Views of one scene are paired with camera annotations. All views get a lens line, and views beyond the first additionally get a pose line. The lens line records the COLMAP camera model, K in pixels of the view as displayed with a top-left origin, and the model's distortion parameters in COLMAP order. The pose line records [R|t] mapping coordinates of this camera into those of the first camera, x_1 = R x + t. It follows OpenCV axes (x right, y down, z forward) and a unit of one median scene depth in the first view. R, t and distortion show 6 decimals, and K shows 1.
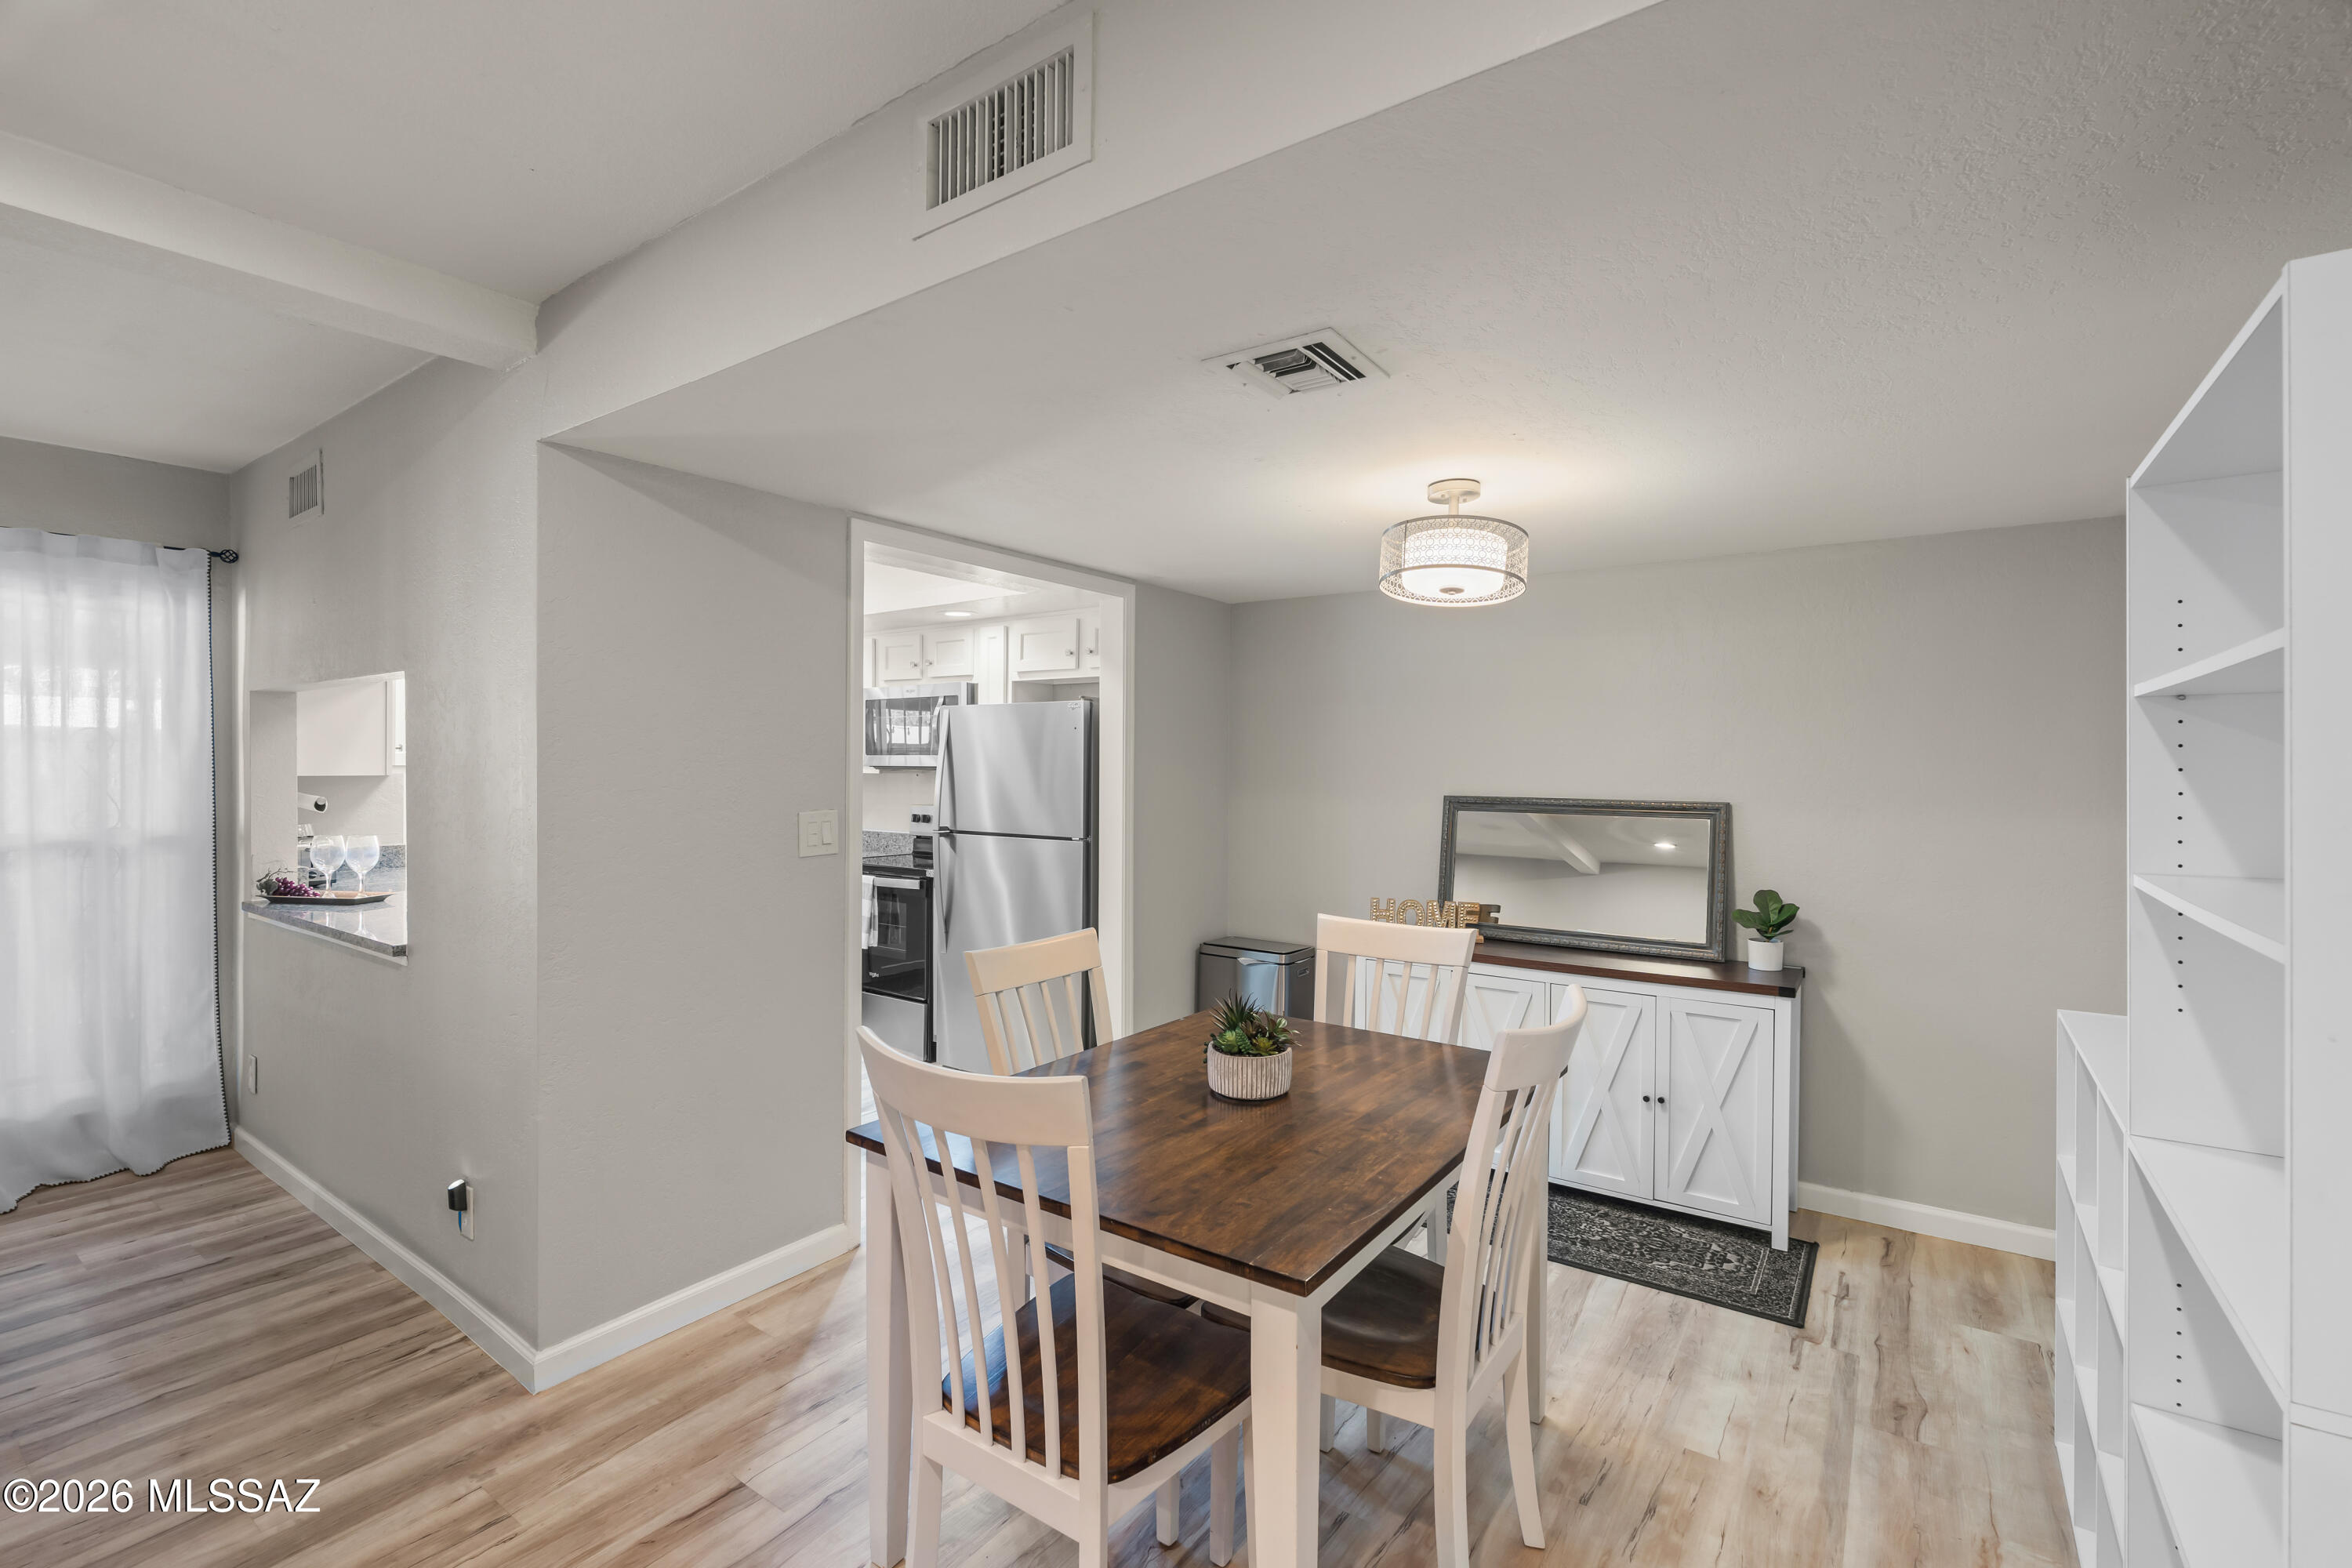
lens RADIAL K [[1035.2, 0, 1172.8], [0, 1035.2, 775.4], [0, 0, 1]] dist [-0.004673, 0.000166]
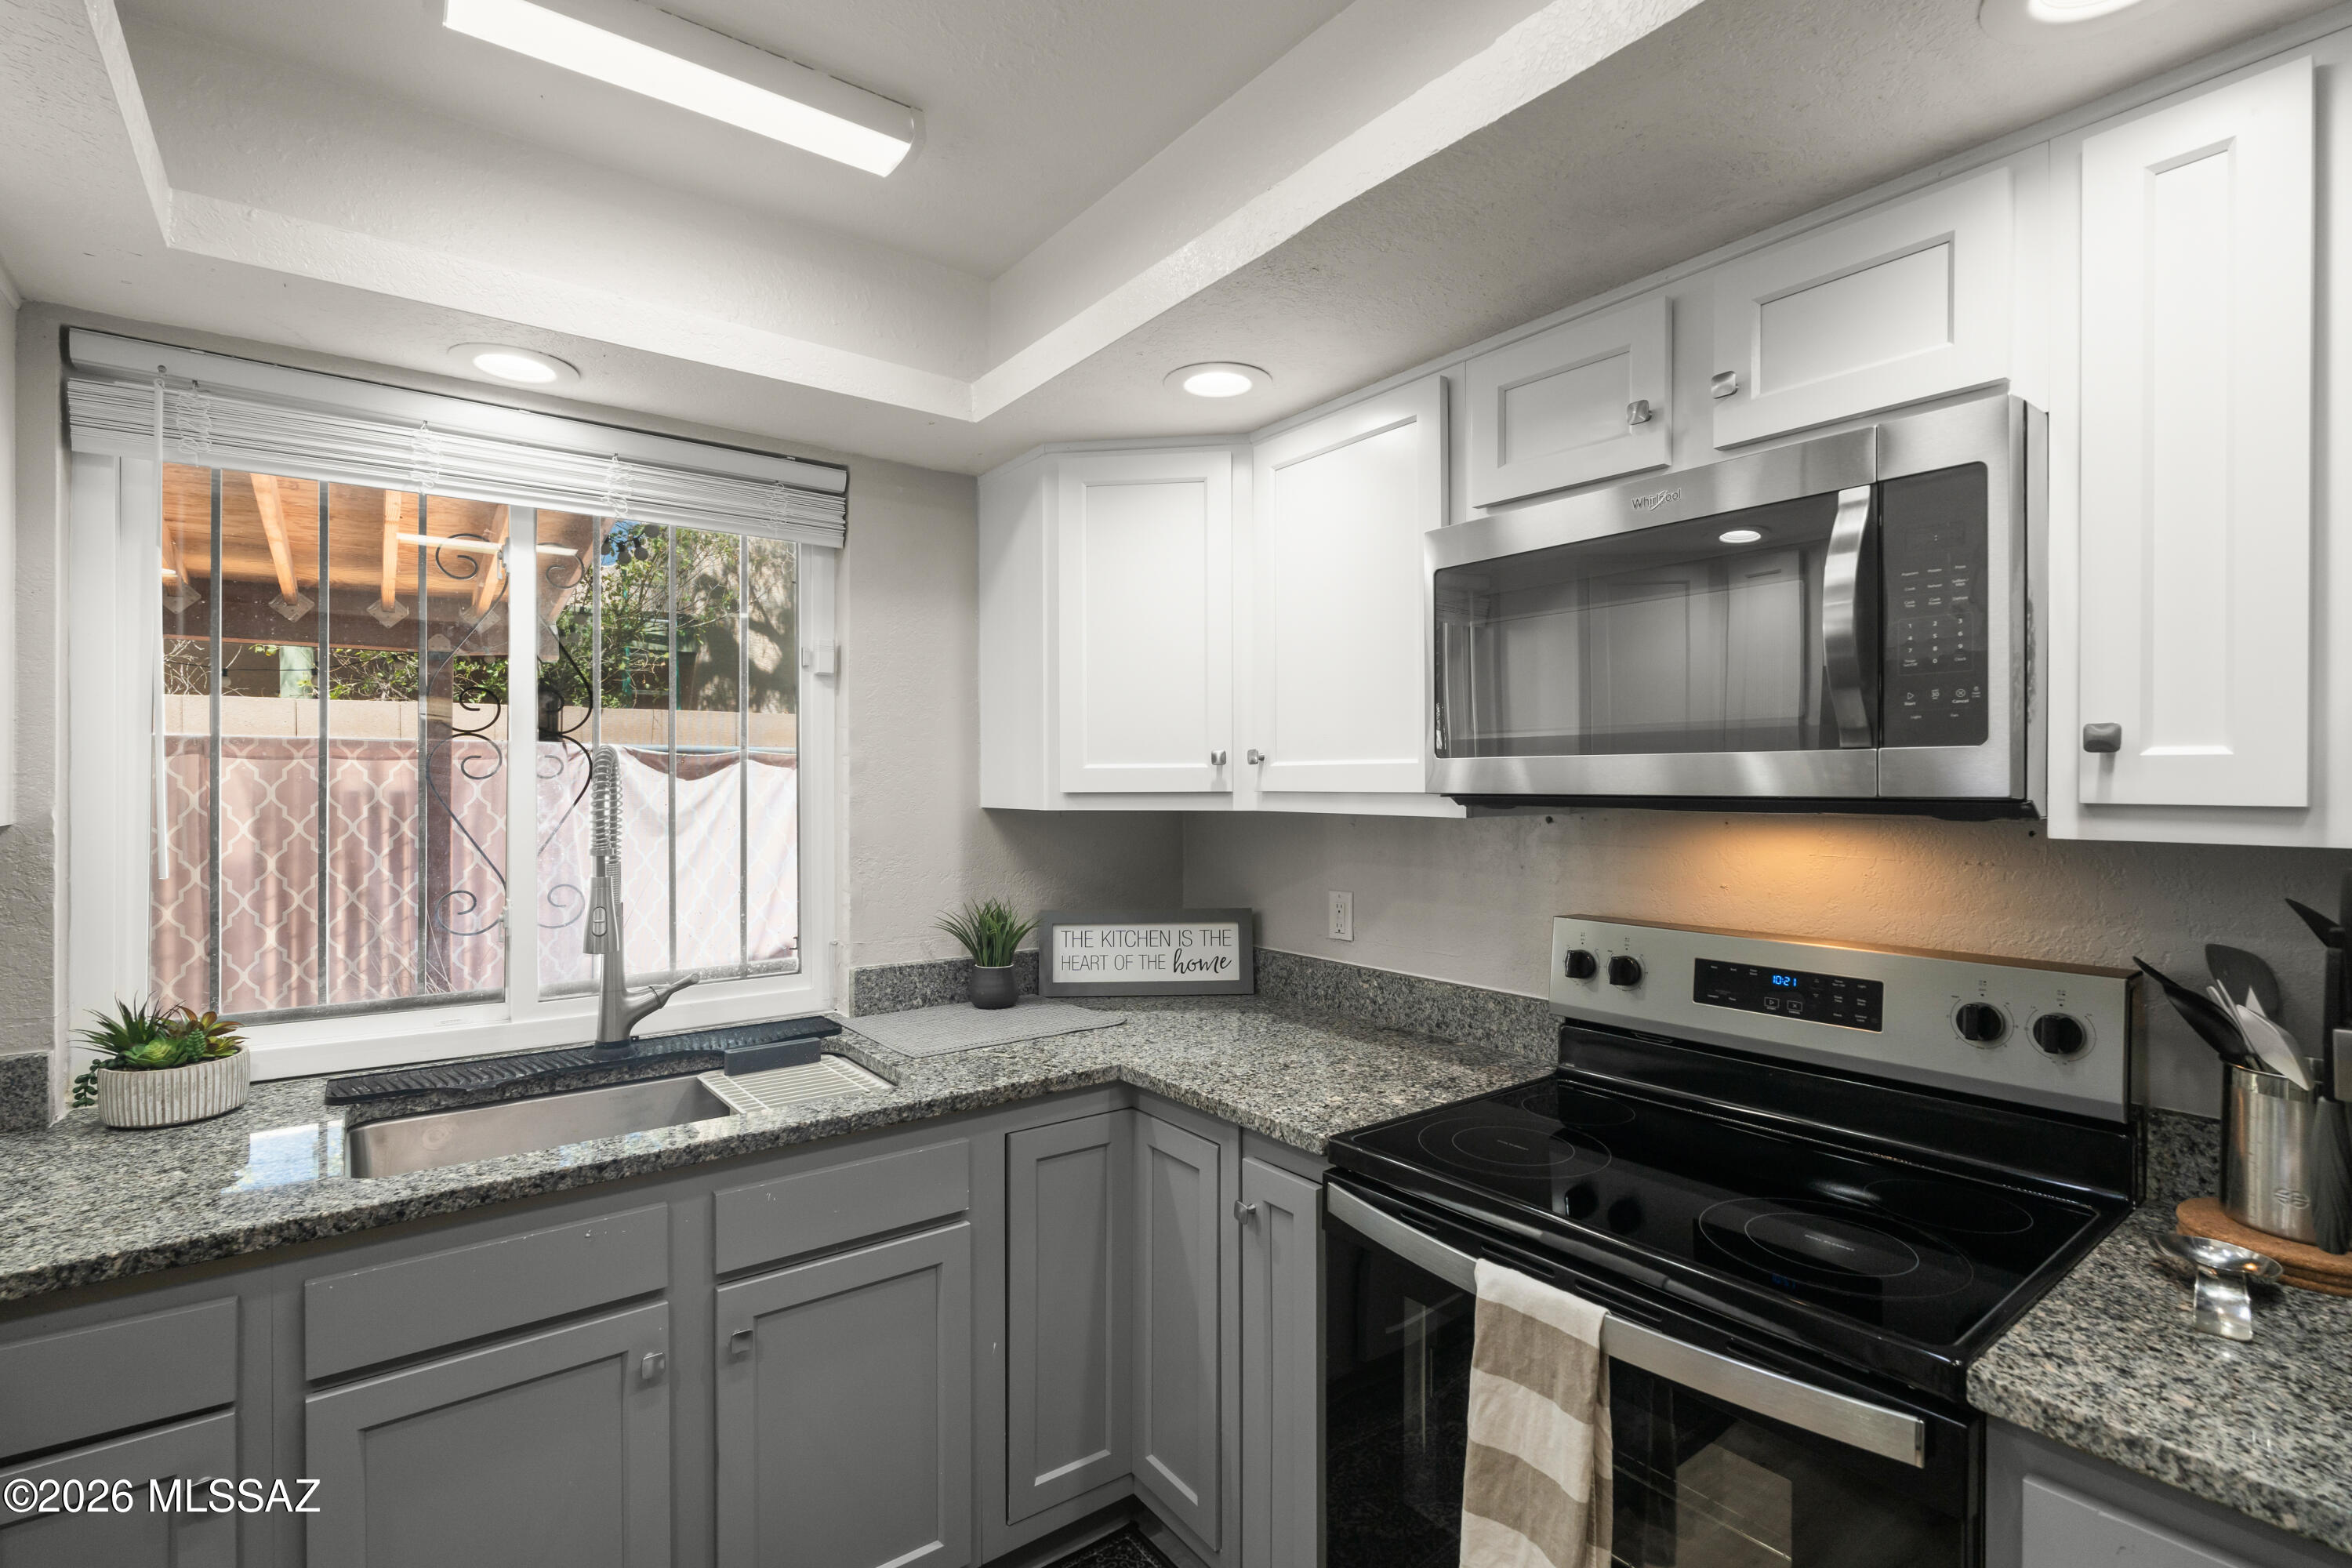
lens RADIAL K [[1087.3, 0, 1176.6], [0, 1087.3, 783.7], [0, 0, 1]] dist [0.000017, -0.000874]
pose [[0.958425, -0.004814, -0.285304, -0.272169], [0.002754, 0.999967, -0.007622, -0.009527], [0.285331, 0.006520, 0.958407, 0.666468]]
